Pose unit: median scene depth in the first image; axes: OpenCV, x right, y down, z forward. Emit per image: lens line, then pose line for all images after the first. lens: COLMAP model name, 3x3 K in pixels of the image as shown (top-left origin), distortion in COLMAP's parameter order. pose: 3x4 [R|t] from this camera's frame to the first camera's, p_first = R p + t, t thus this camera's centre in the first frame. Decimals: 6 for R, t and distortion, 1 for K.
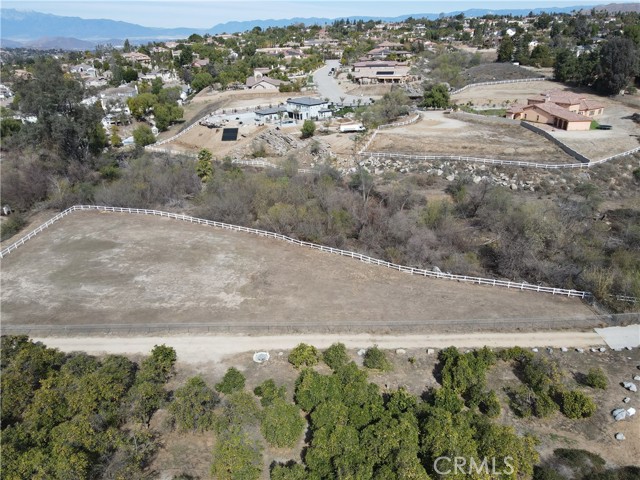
lens RADIAL K [[470.6, 0, 321.8], [0, 470.6, 240.5], [0, 0, 1]] dist [0.002737, 0.028336]
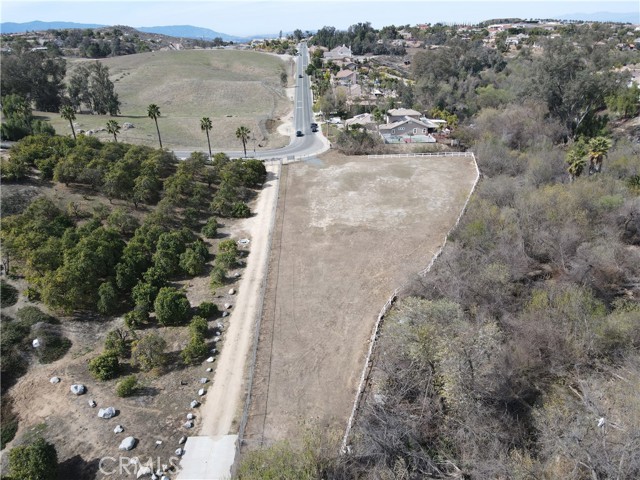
lens RADIAL K [[470.6, 0, 321.8], [0, 470.6, 240.5], [0, 0, 1]] dist [0.002737, 0.028336]
pose [[0.052380, 0.428097, -0.902214, 0.796398], [-0.378235, 0.844649, 0.378823, -0.255883], [0.924227, 0.321406, 0.206164, 0.662343]]
